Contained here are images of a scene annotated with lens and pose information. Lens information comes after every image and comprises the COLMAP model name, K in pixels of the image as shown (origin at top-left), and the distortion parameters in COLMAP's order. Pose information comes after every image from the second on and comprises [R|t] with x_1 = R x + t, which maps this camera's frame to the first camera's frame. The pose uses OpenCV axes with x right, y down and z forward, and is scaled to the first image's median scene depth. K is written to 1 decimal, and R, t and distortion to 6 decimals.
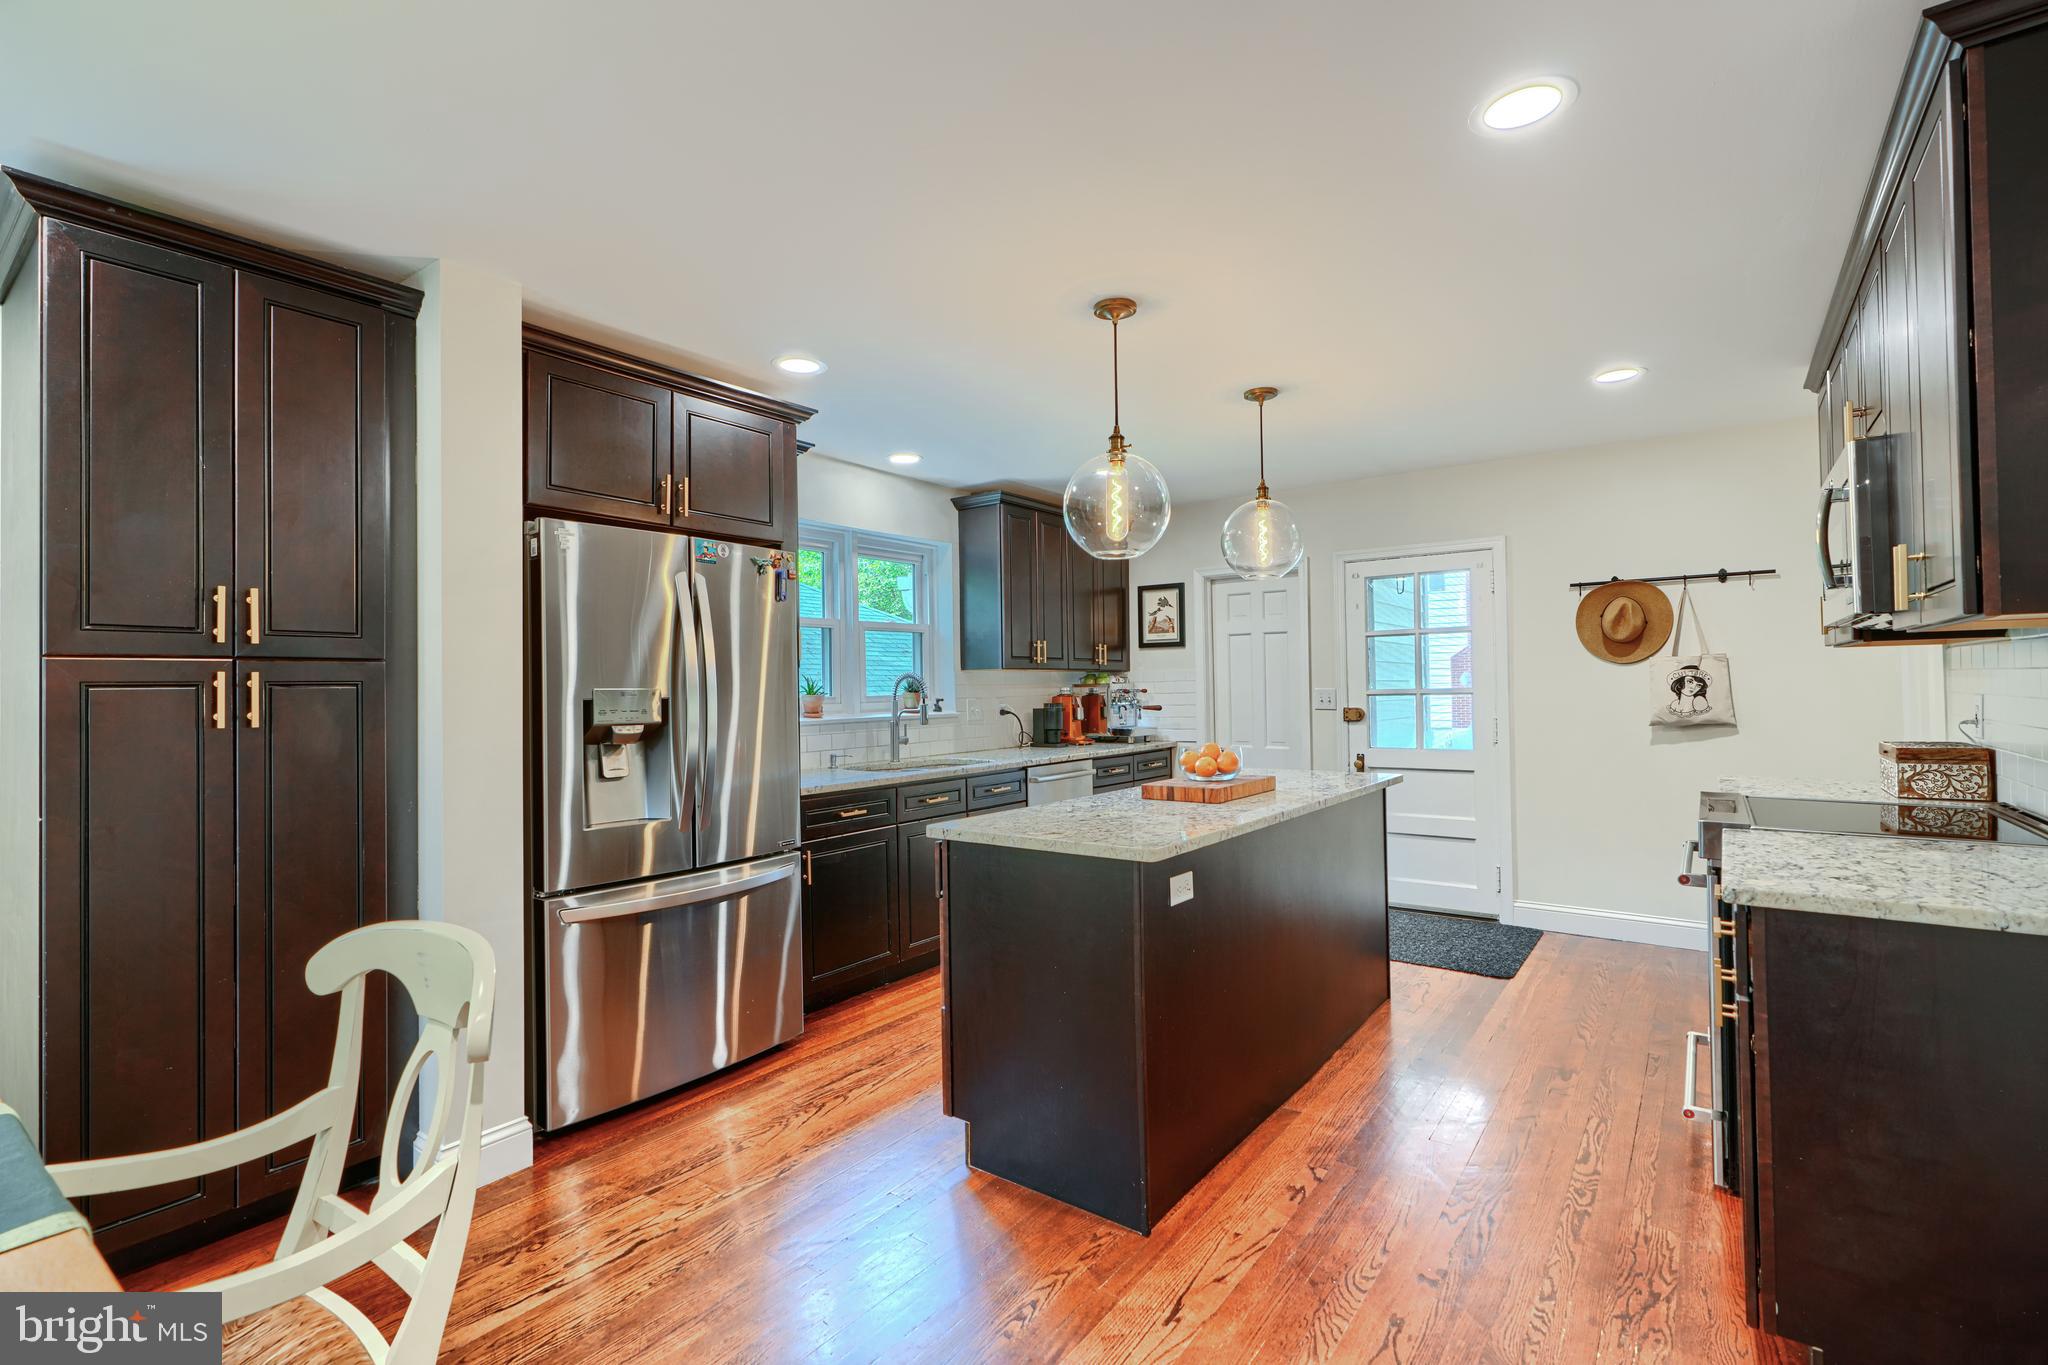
lens RADIAL K [[921.6, 0, 1023.3], [0, 921.6, 681.9], [0, 0, 1]] dist [0.002089, -0.001361]
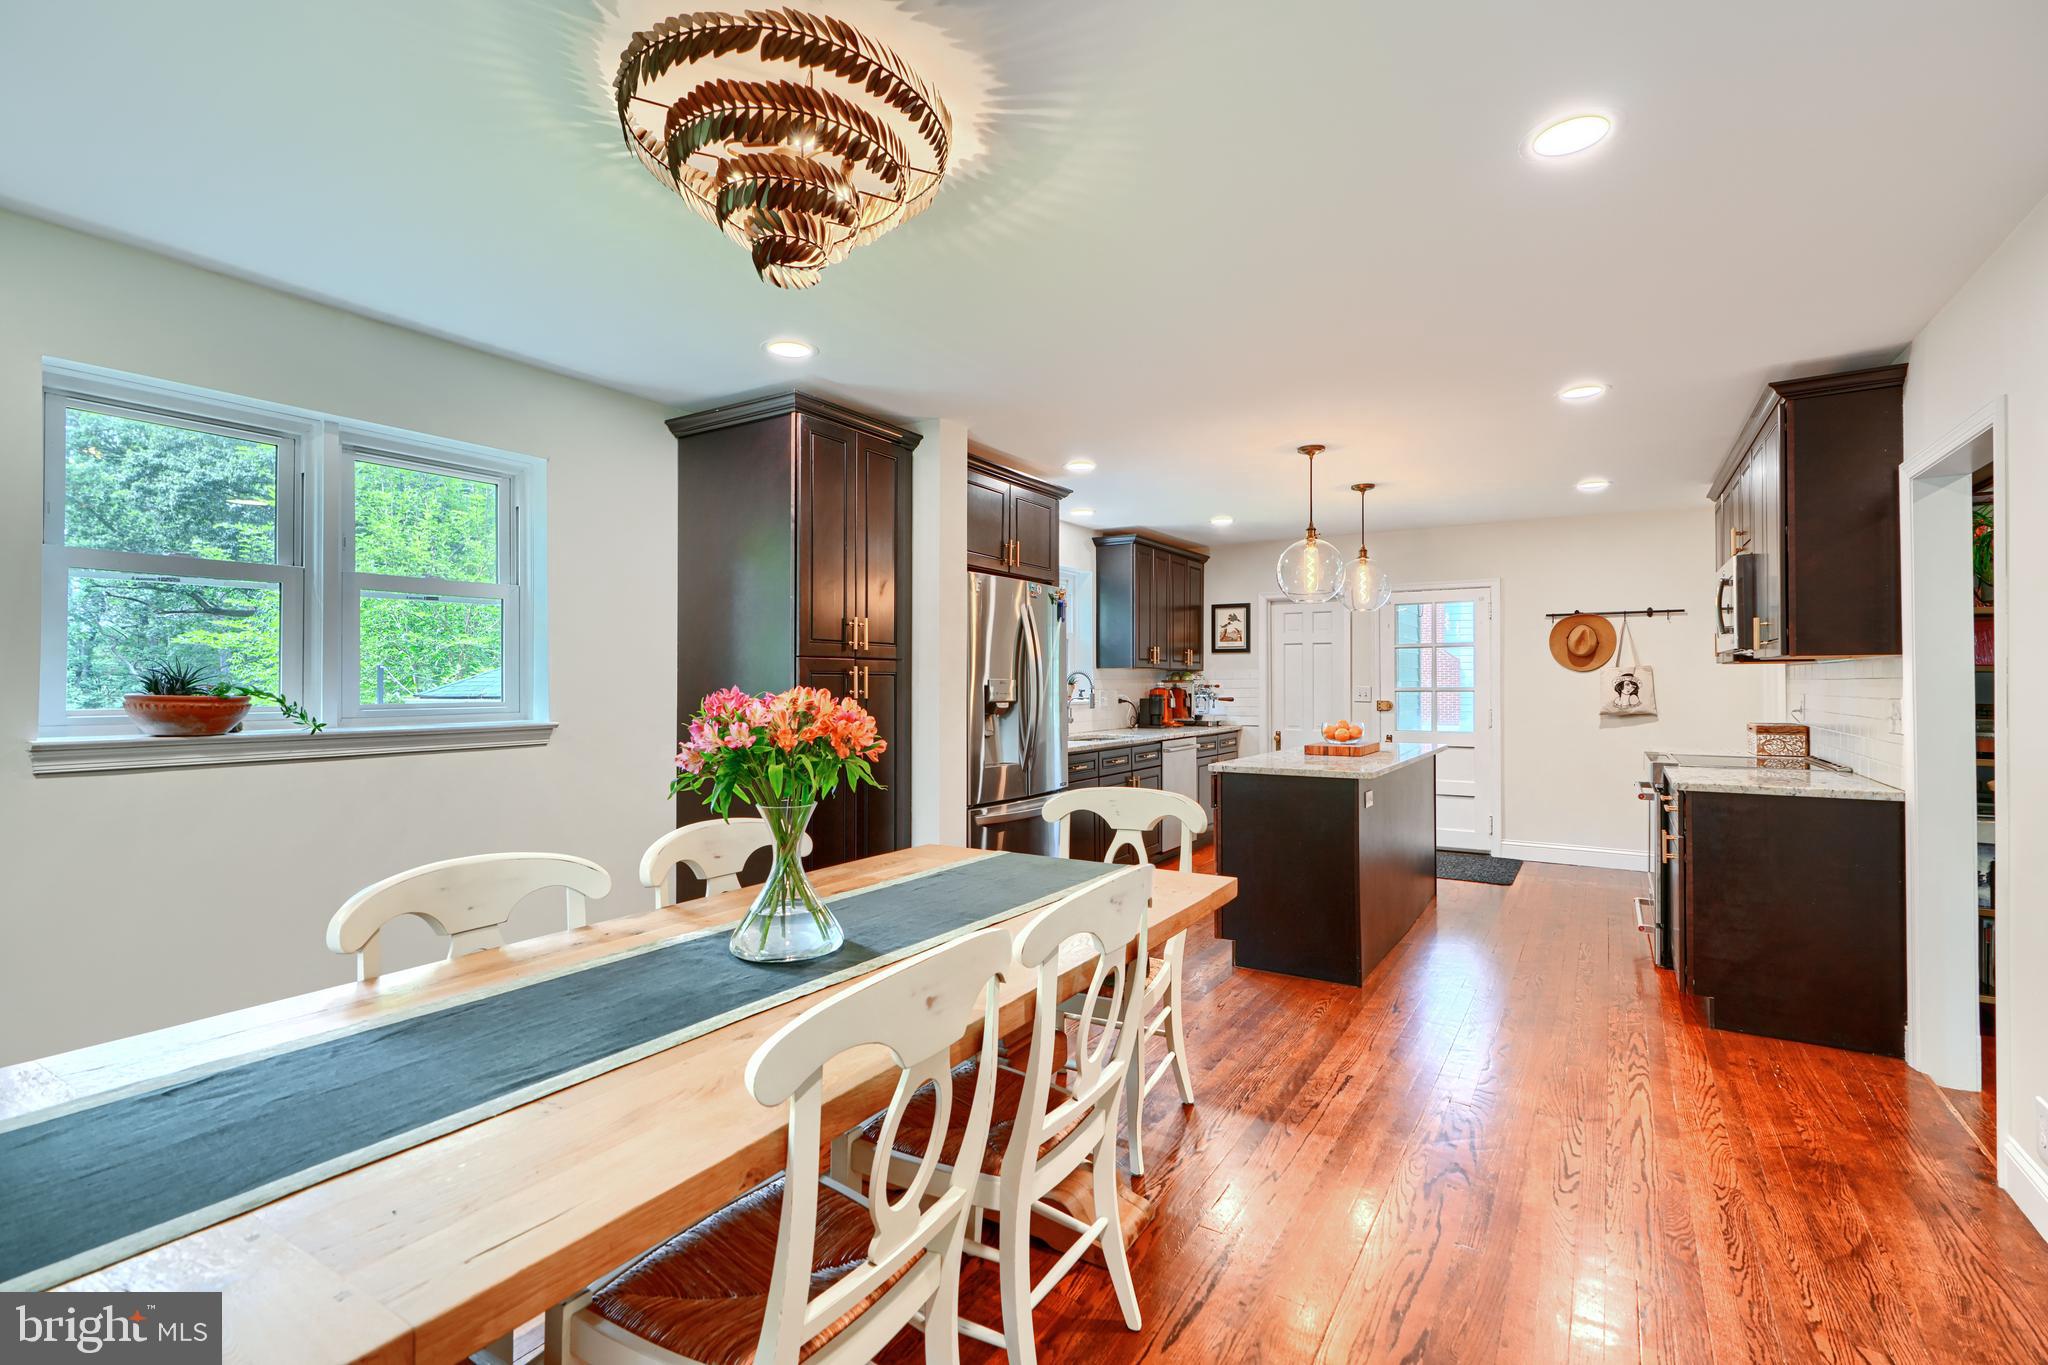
lens RADIAL K [[921.6, 0, 1024.5], [0, 921.6, 681.4], [0, 0, 1]] dist [0.002089, -0.001361]
pose [[0.996841, 0.014775, 0.078032, -0.327007], [-0.015103, 0.999879, 0.003615, 0.003316], [-0.077969, -0.004782, 0.996944, -0.362456]]
